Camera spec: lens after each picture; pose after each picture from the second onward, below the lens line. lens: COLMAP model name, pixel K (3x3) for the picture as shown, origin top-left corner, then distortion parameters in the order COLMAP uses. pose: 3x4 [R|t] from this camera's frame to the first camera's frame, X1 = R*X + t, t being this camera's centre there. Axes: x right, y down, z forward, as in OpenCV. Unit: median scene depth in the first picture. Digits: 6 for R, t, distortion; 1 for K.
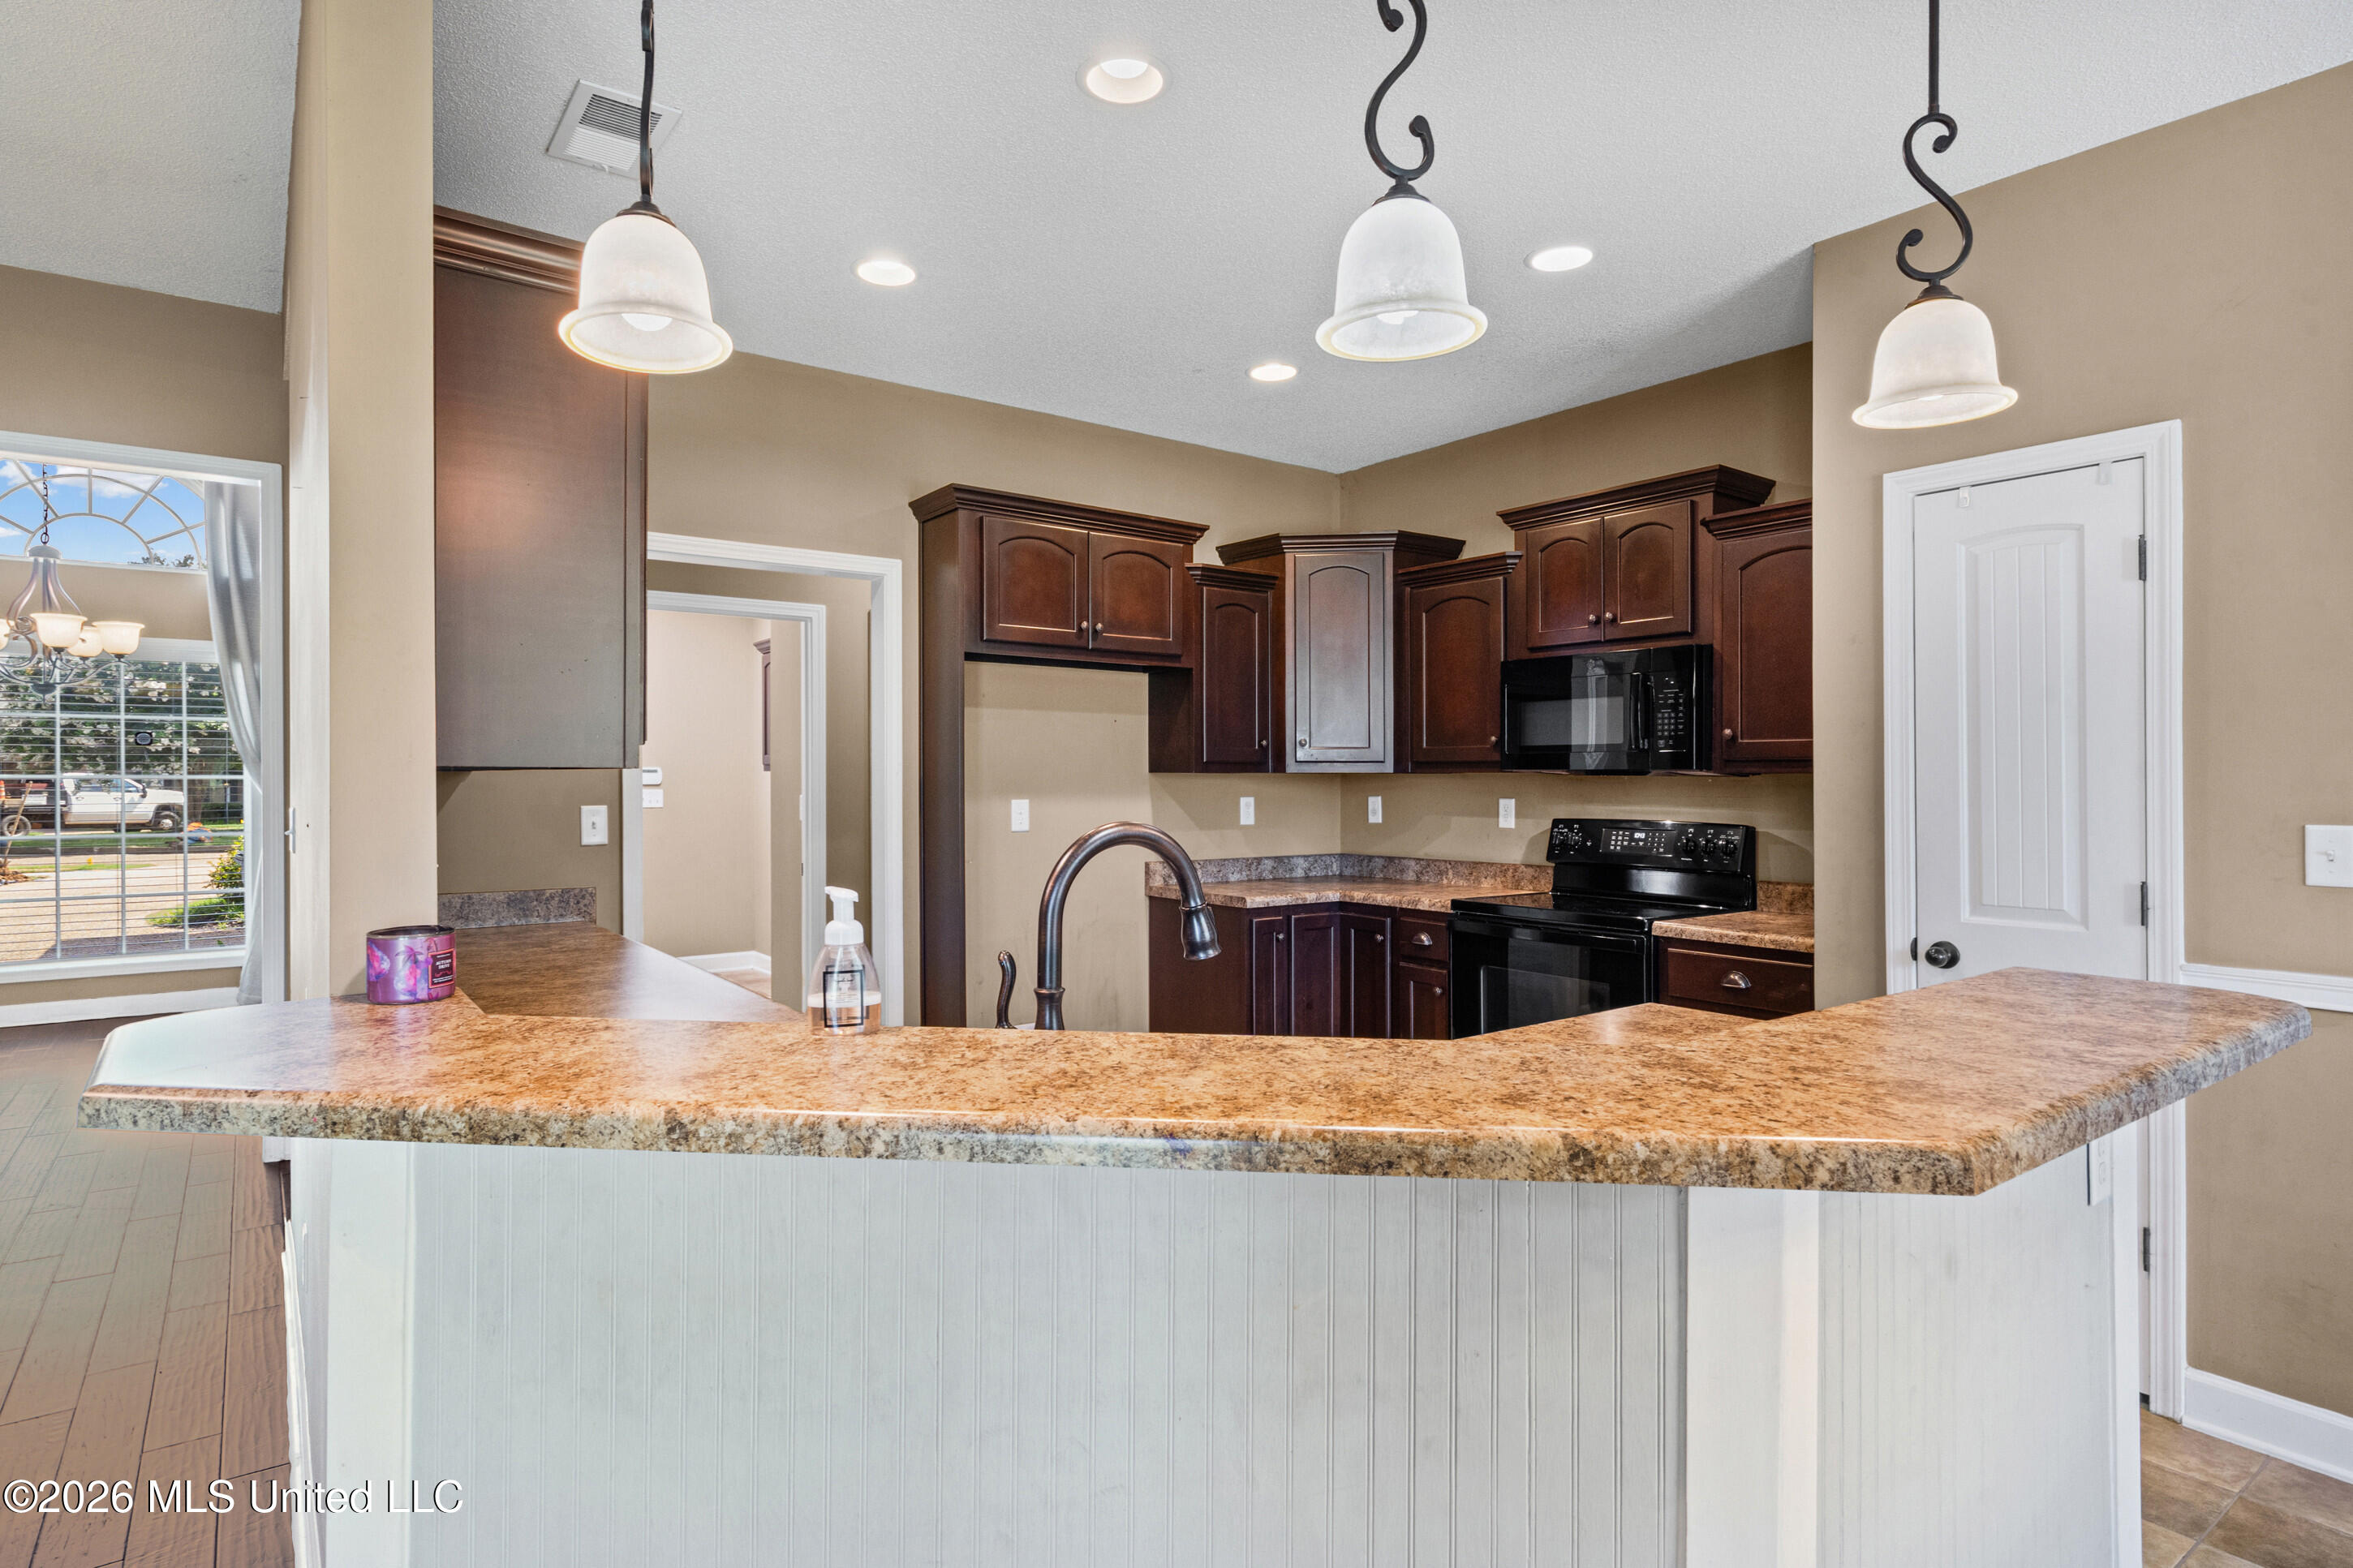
lens RADIAL K [[1172.0, 0, 1183.7], [0, 1172.0, 776.2], [0, 0, 1]] dist [0.006618, 0.000535]
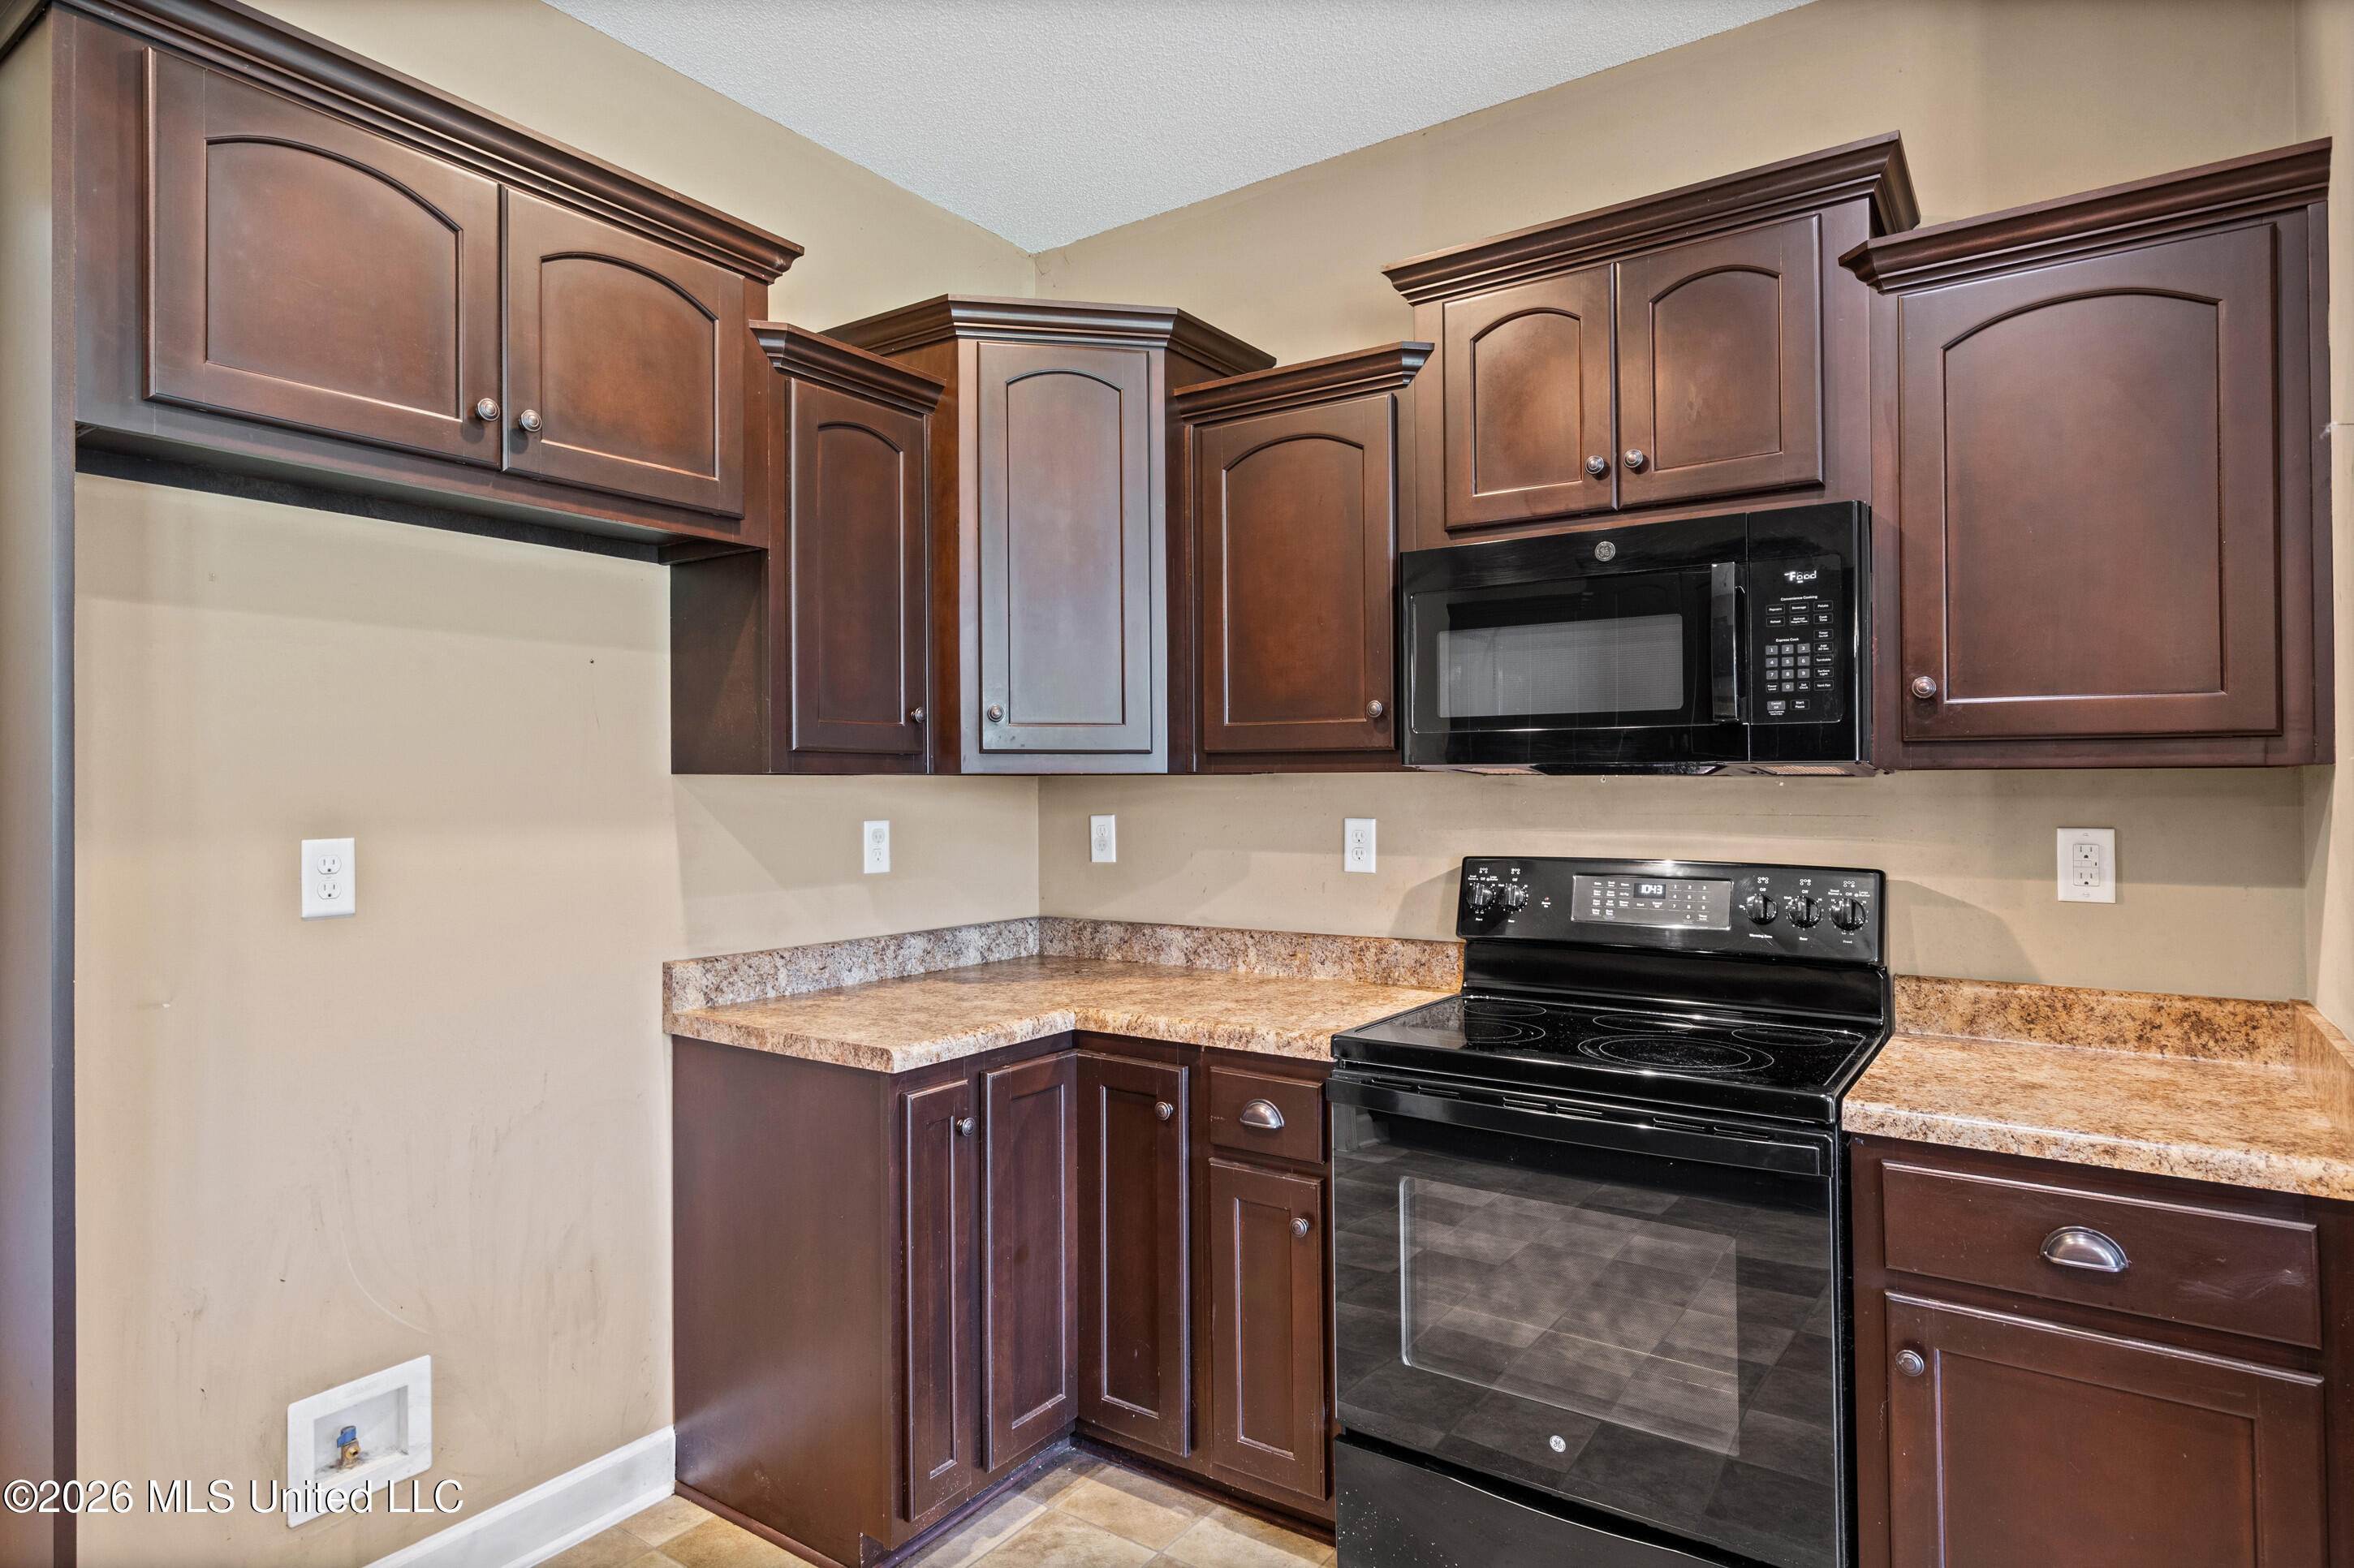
lens RADIAL K [[1308.9, 0, 1152.7], [0, 1308.9, 761.9], [0, 0, 1]] dist [0.005133, 0.000649]
pose [[0.957468, -0.000270, 0.288538, 0.003945], [0.004806, 0.999876, -0.015013, 0.001085], [-0.288498, 0.015762, 0.957351, 0.459076]]
